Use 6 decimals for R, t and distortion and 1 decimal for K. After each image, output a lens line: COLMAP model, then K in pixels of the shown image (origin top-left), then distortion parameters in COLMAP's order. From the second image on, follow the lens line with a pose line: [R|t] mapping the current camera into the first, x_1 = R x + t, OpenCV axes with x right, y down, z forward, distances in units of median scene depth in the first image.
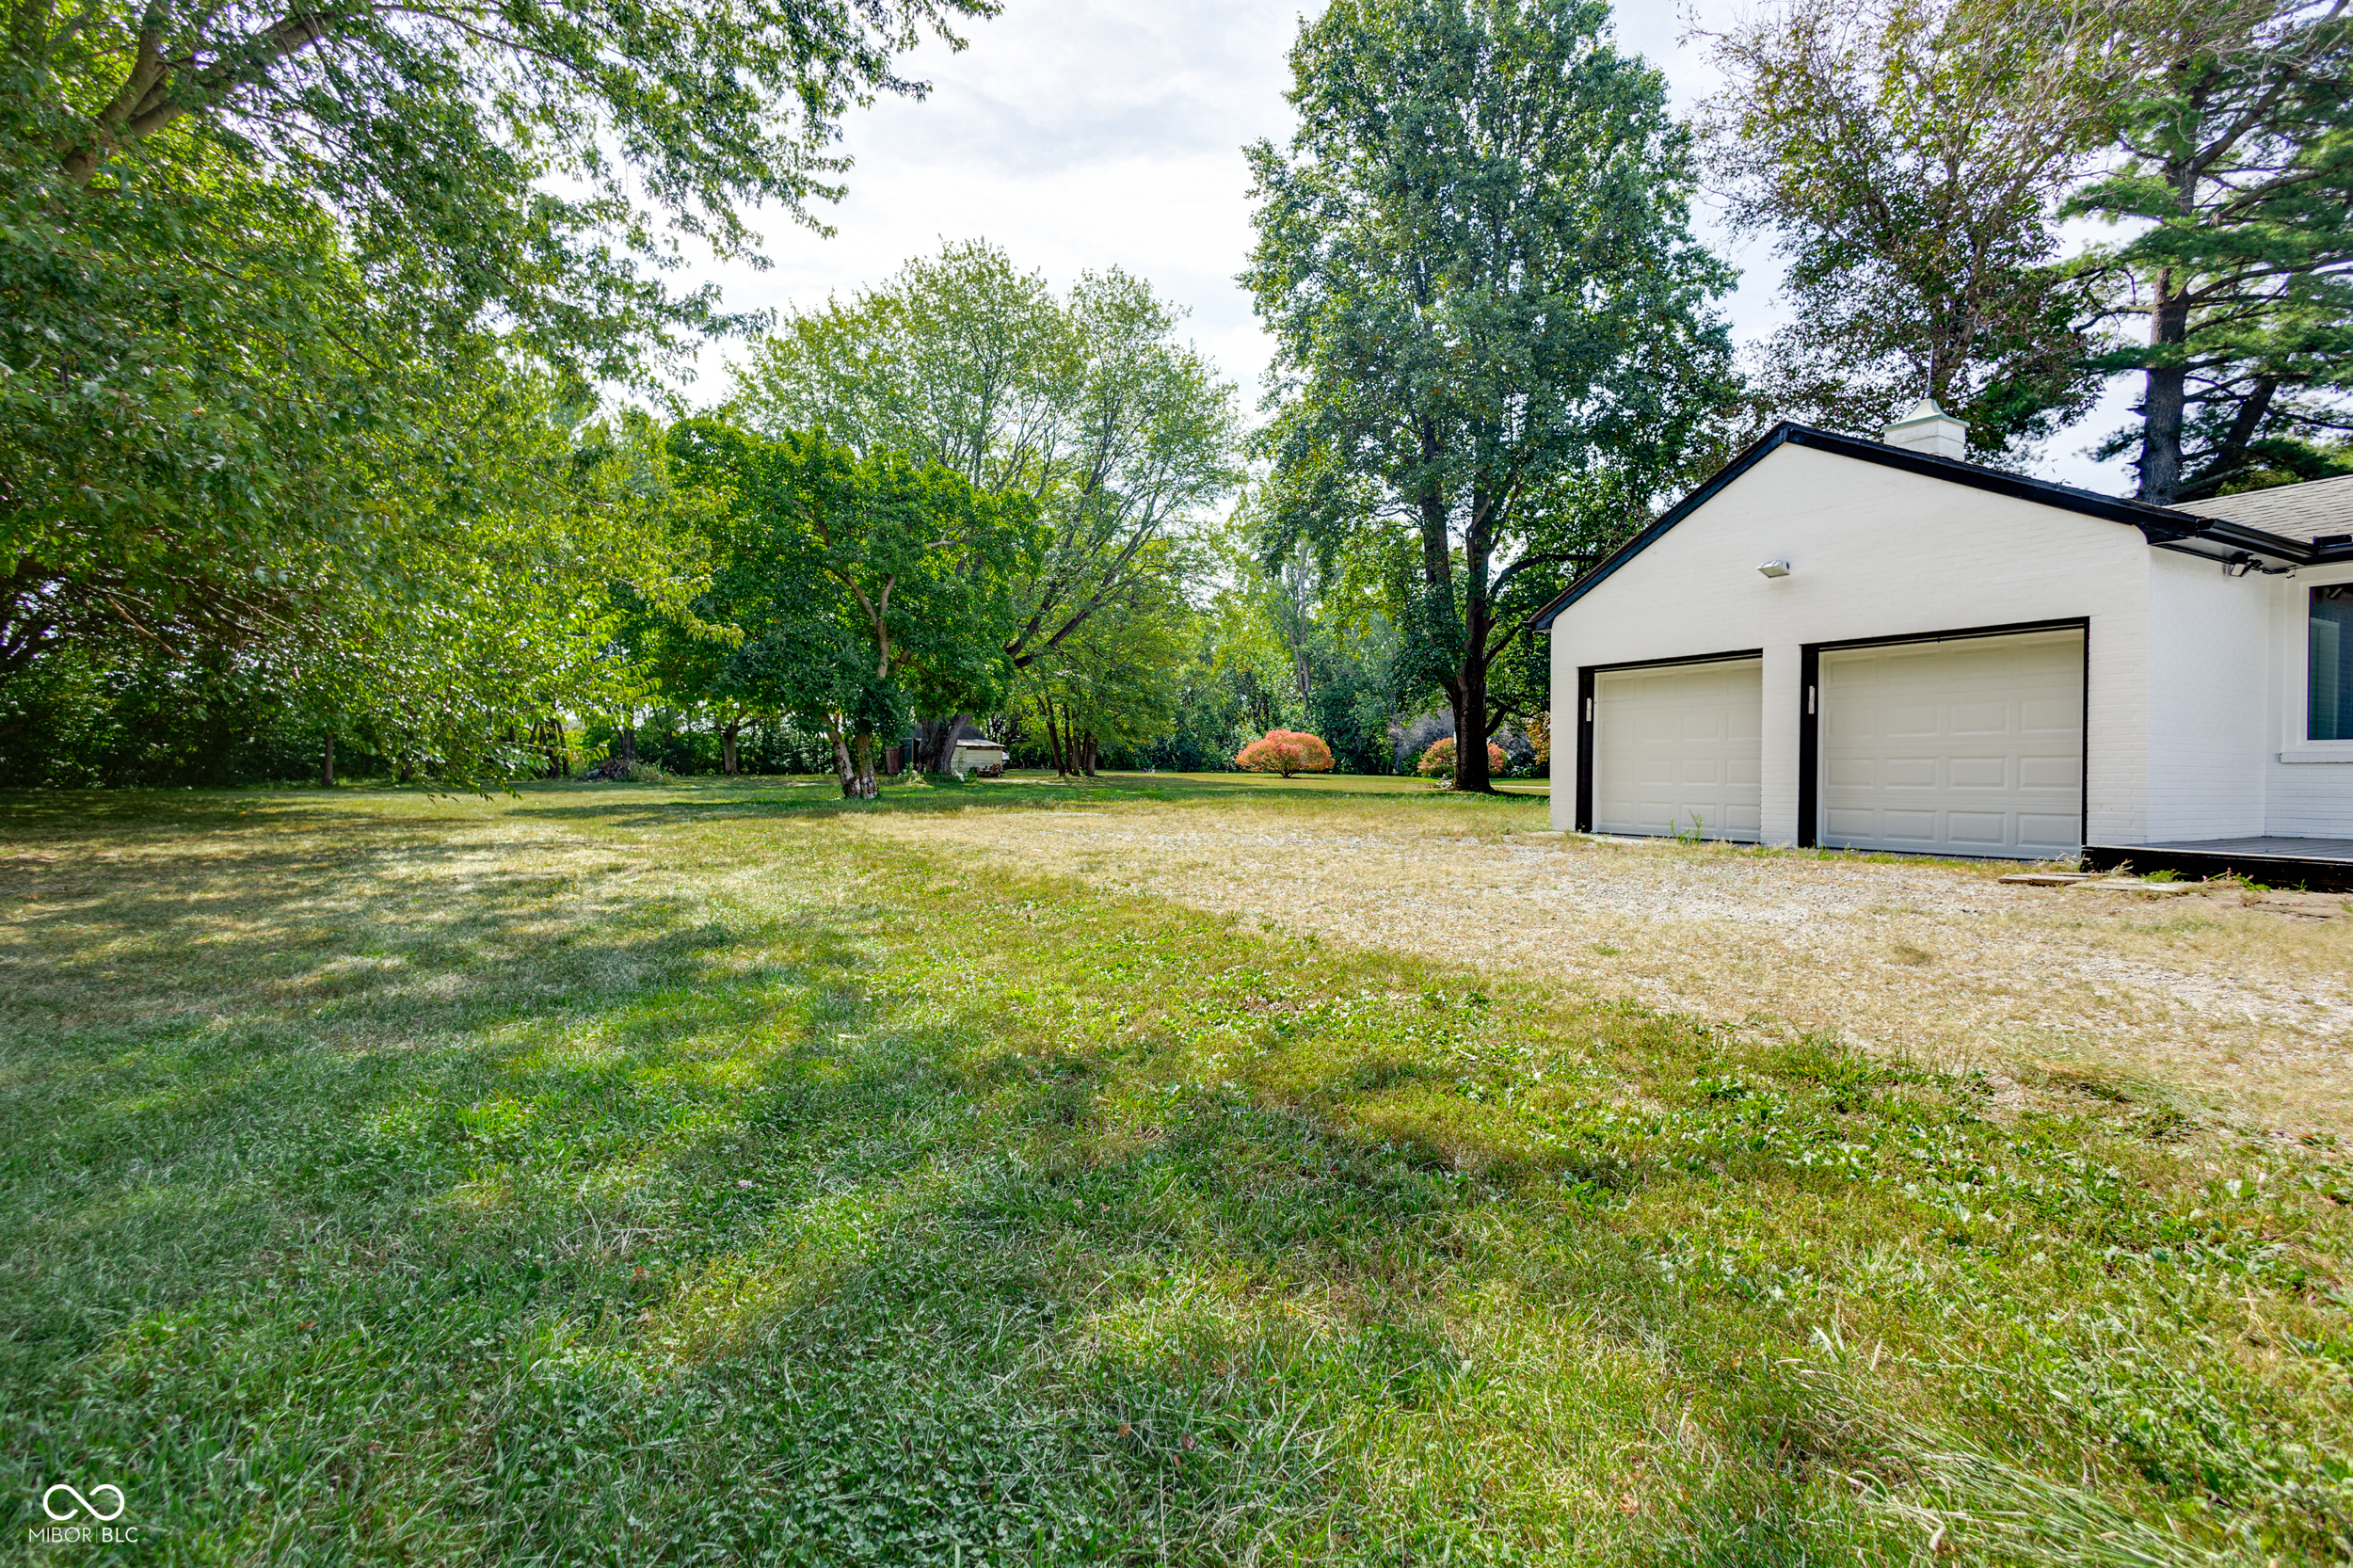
lens RADIAL K [[1123.9, 0, 1130.3], [0, 1123.9, 780.5], [0, 0, 1]] dist [0.016066, -0.002004]
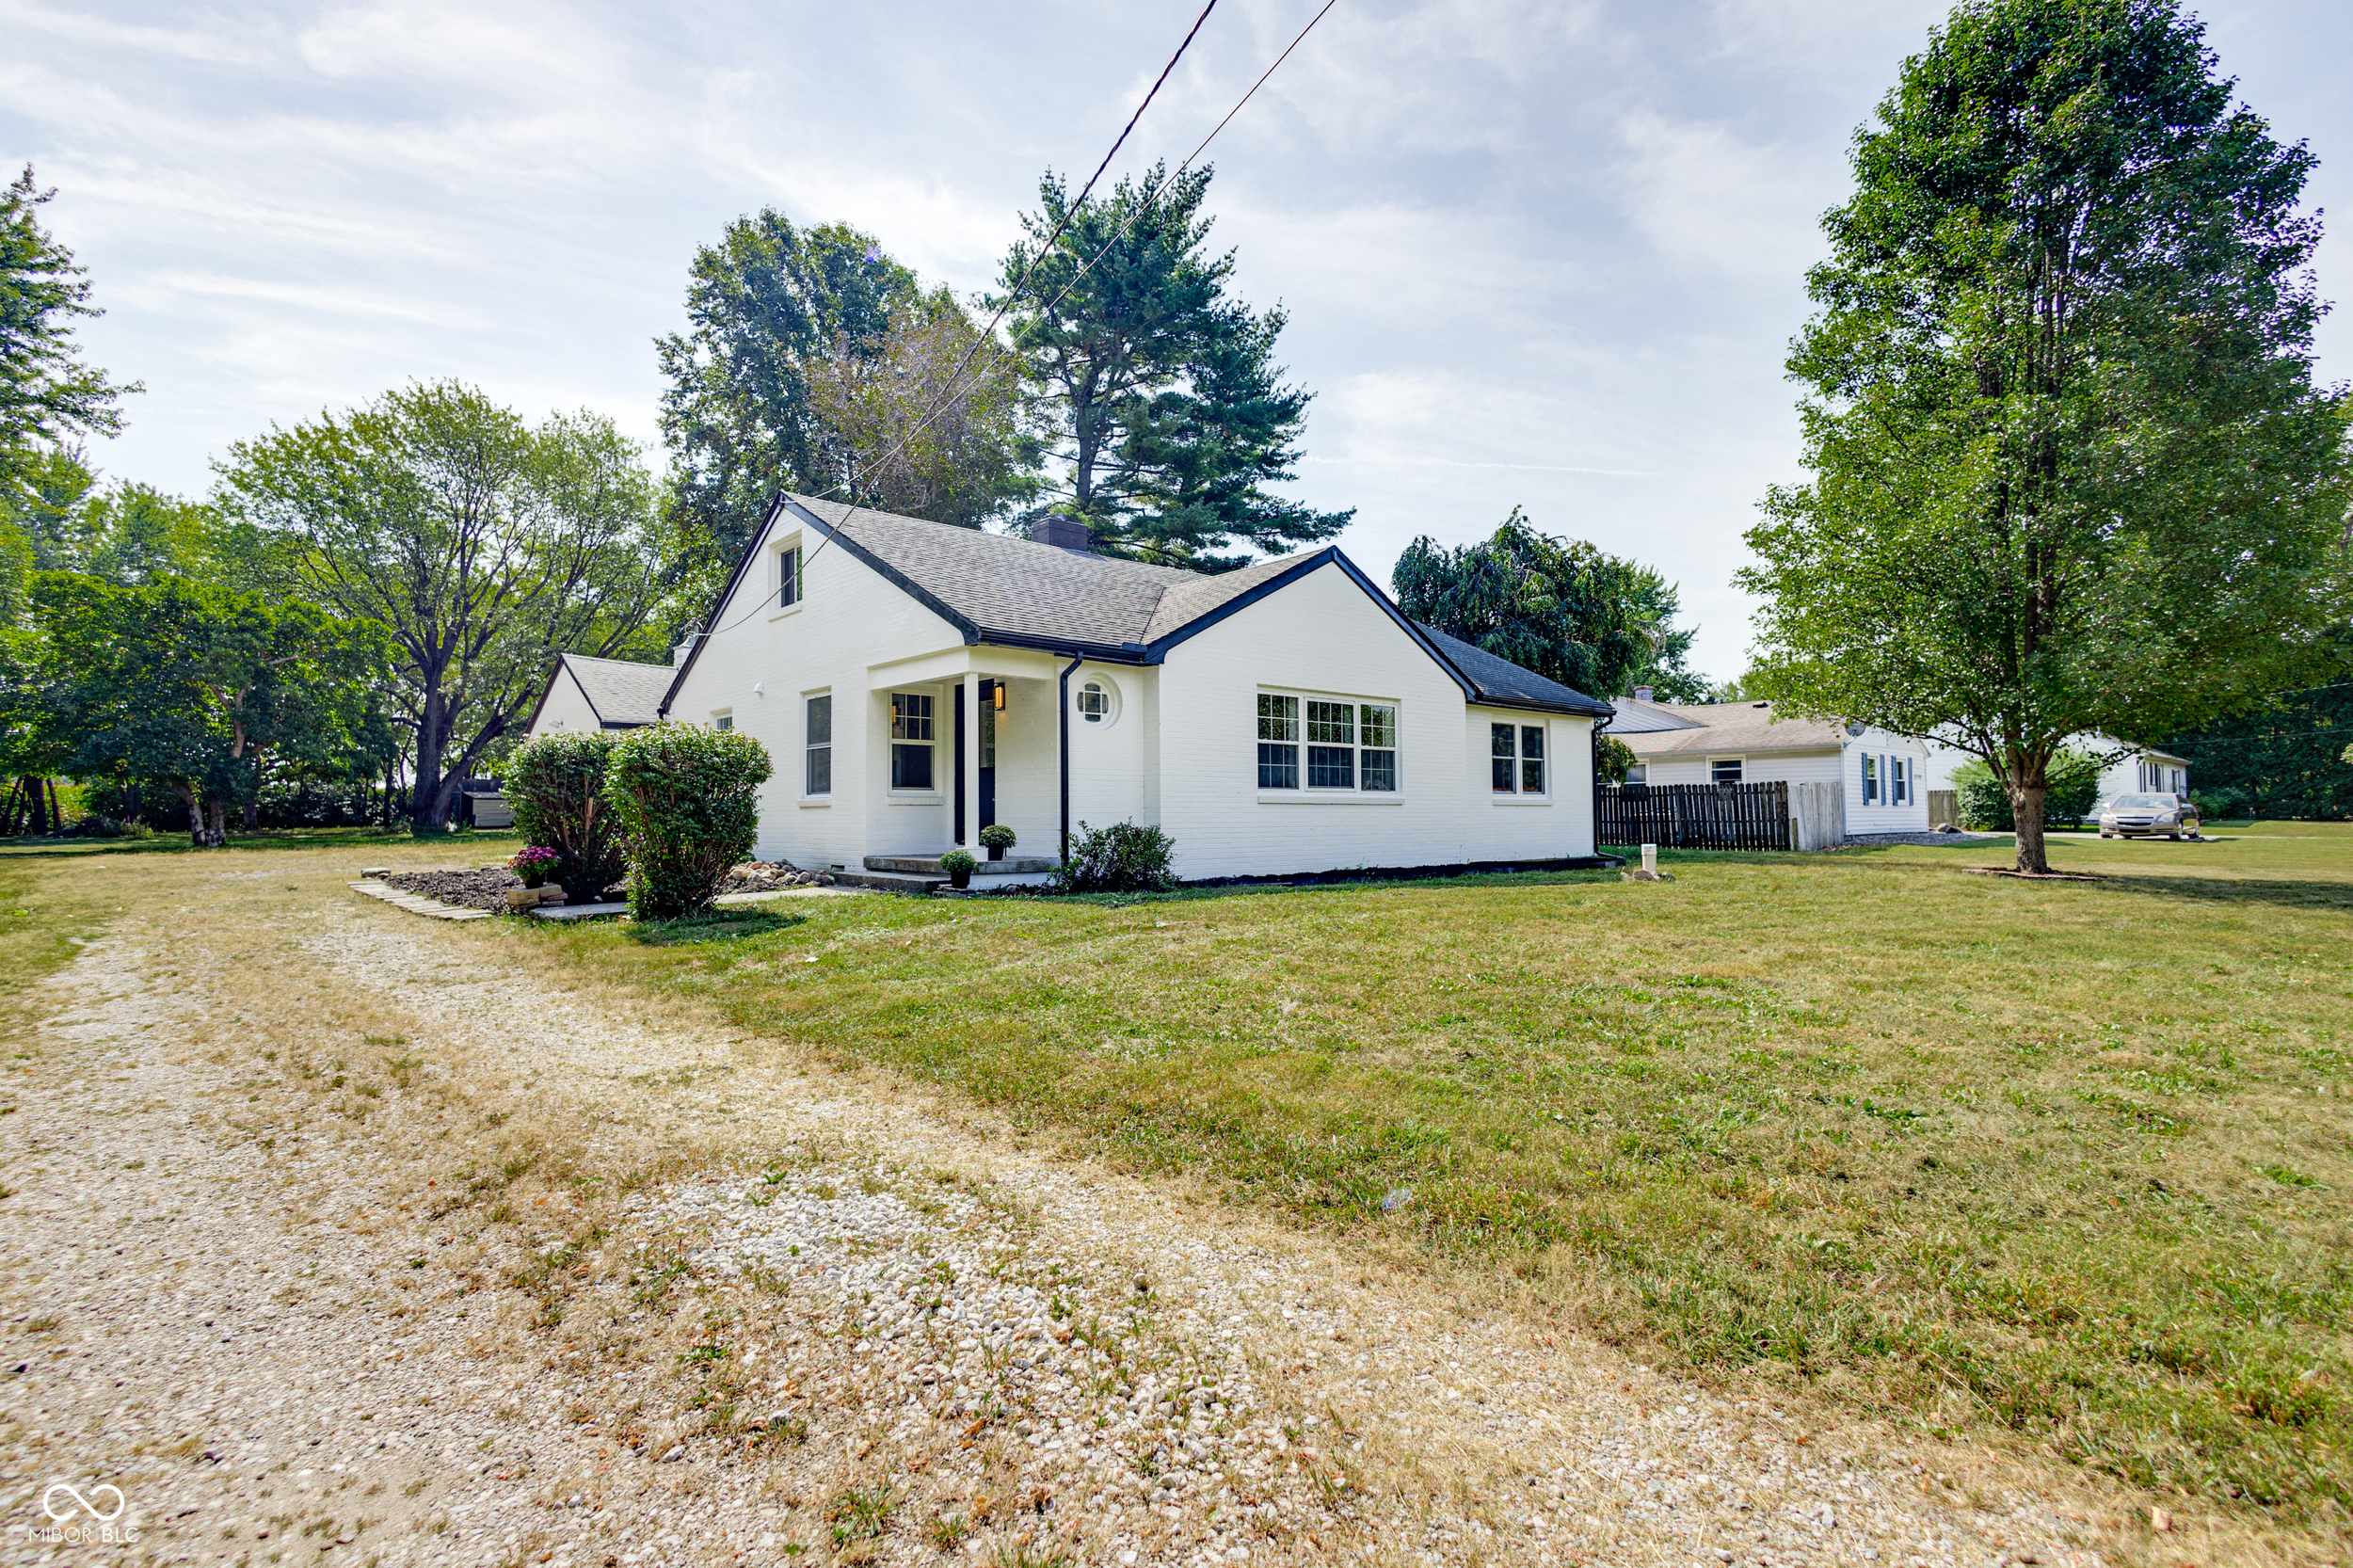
lens RADIAL K [[1123.9, 0, 1175.1], [0, 1123.9, 786.5], [0, 0, 1]] dist [0.016066, -0.002004]
pose [[0.971233, -0.007885, 0.238002, 0.431128], [0.015716, 0.999395, -0.031025, 0.003565], [-0.237614, 0.033873, 0.970769, -0.453539]]
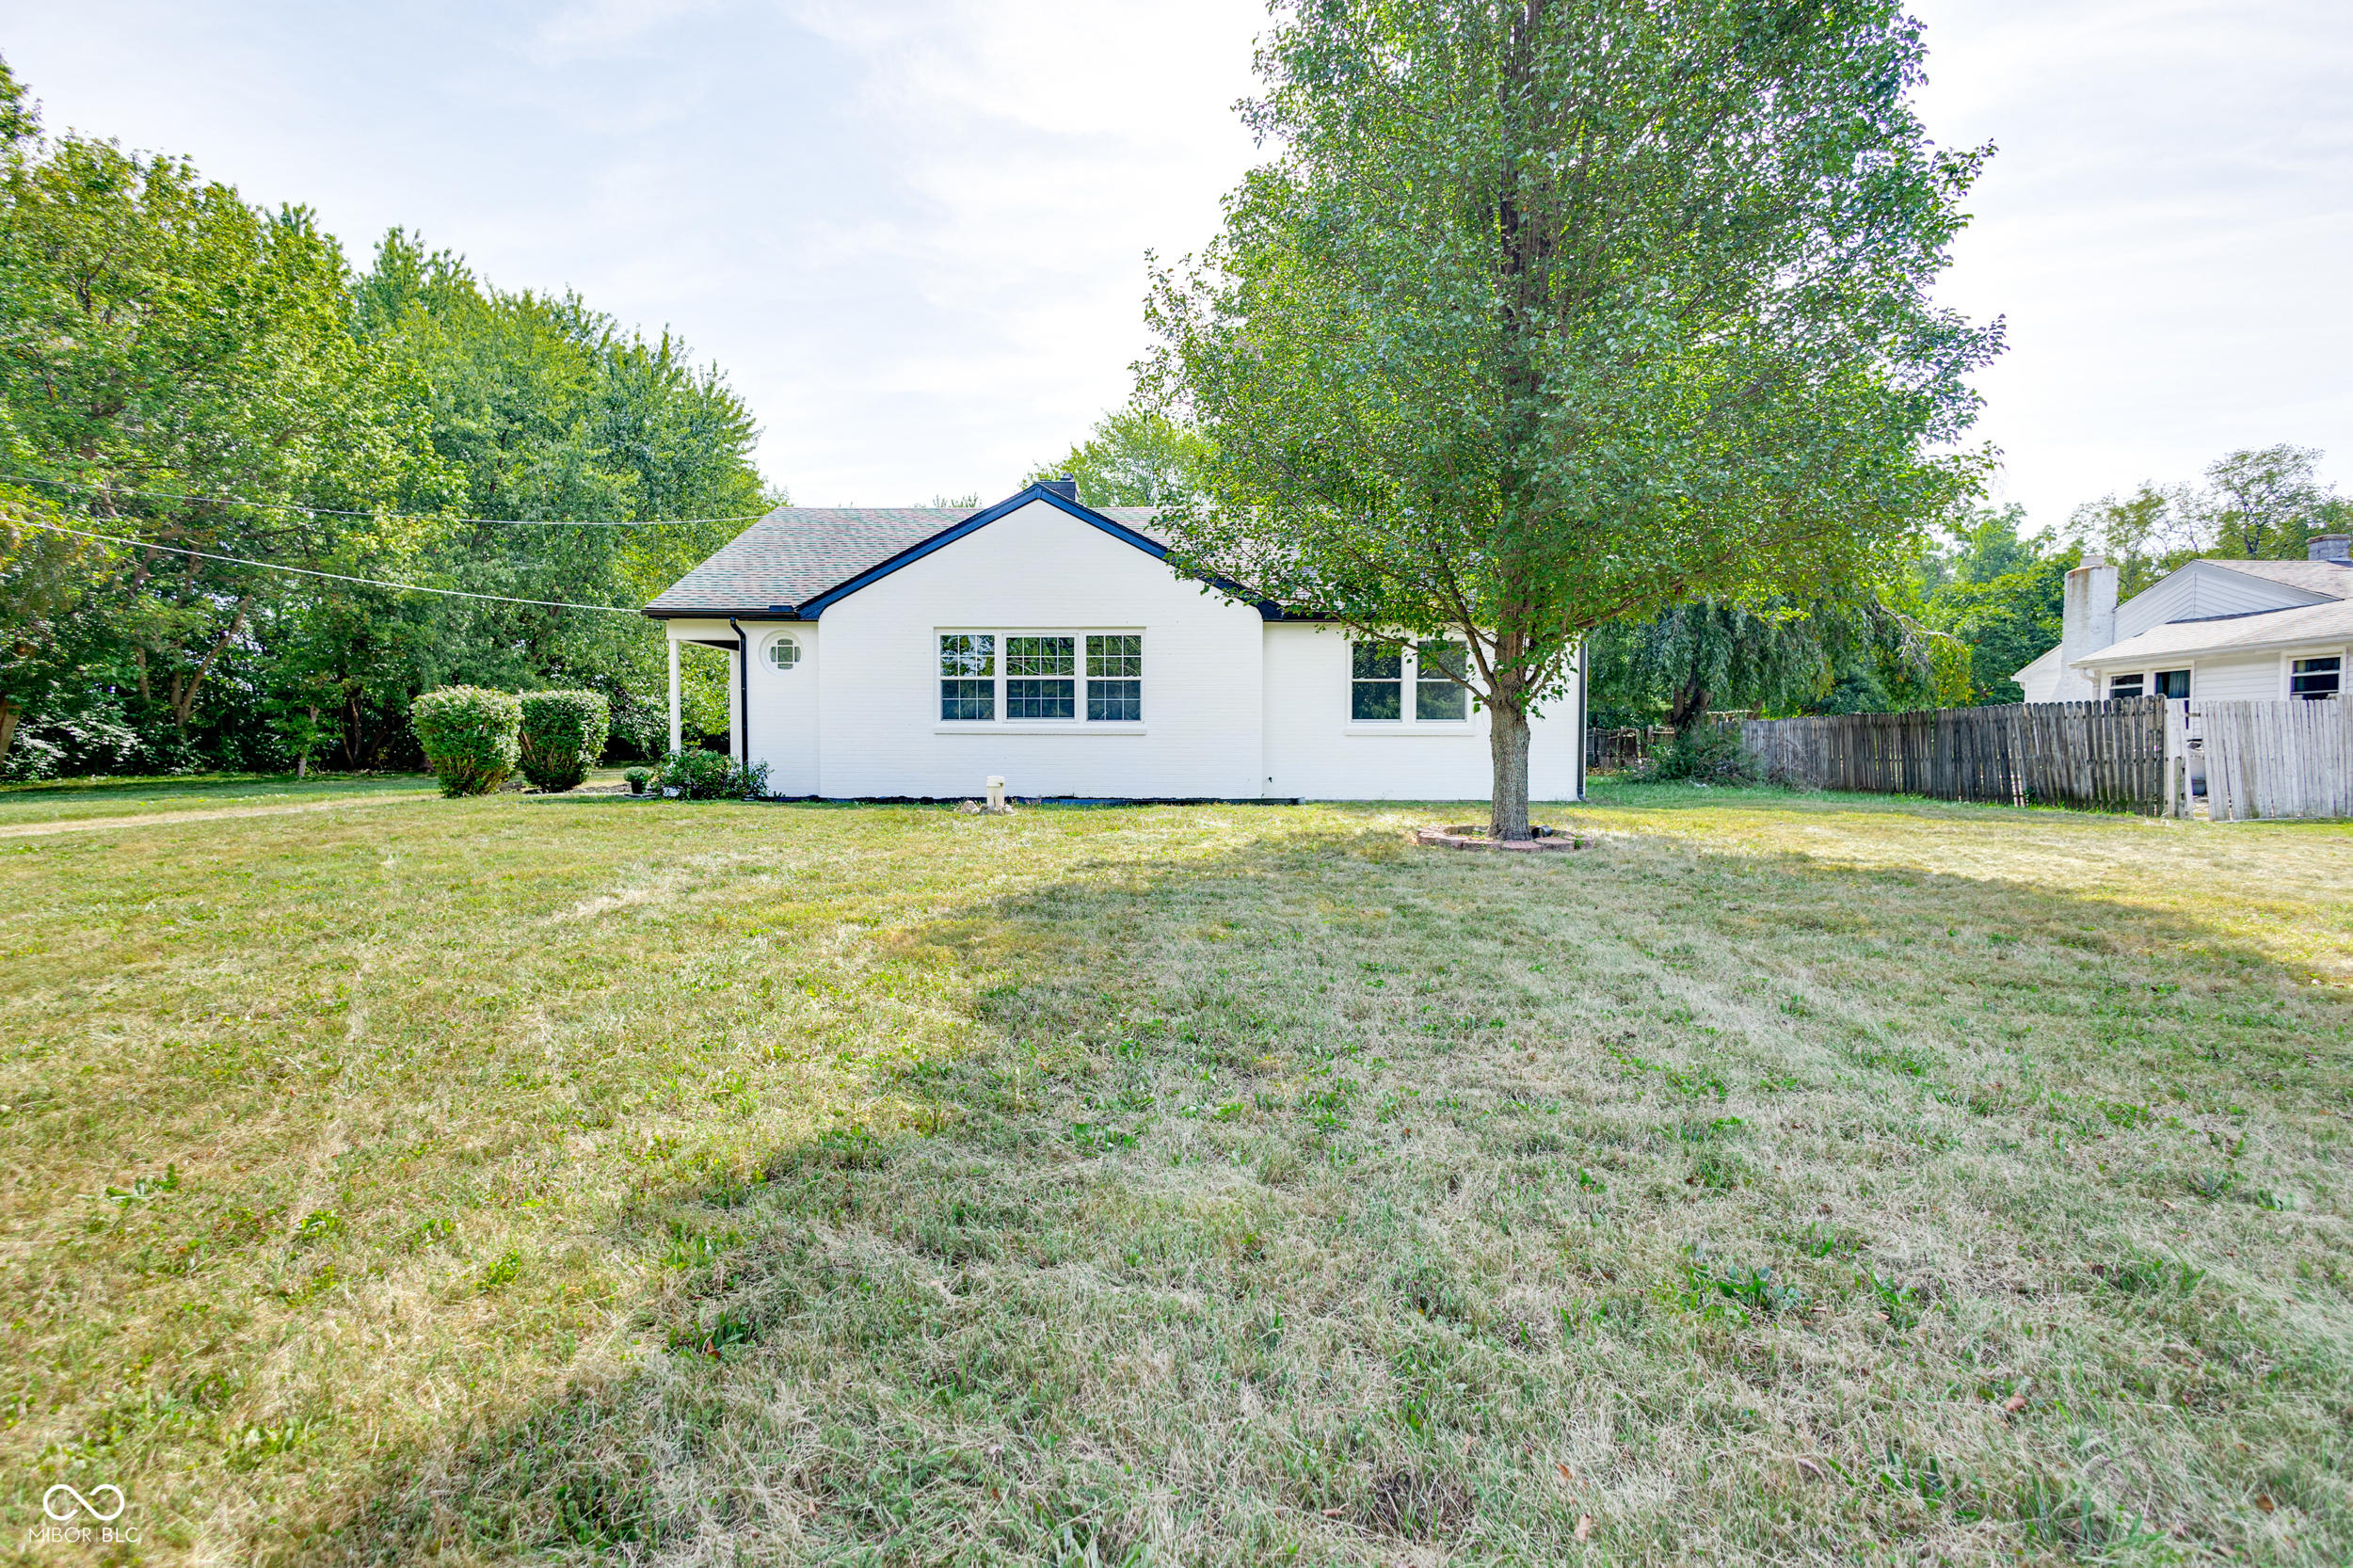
lens RADIAL K [[1123.9, 0, 1185.2], [0, 1123.9, 787.8], [0, 0, 1]] dist [0.016066, -0.002004]
pose [[0.862032, 0.012784, -0.506693, 0.956524], [0.000375, 0.999665, 0.025861, 0.008495], [0.506854, -0.022483, 0.861738, -0.400156]]
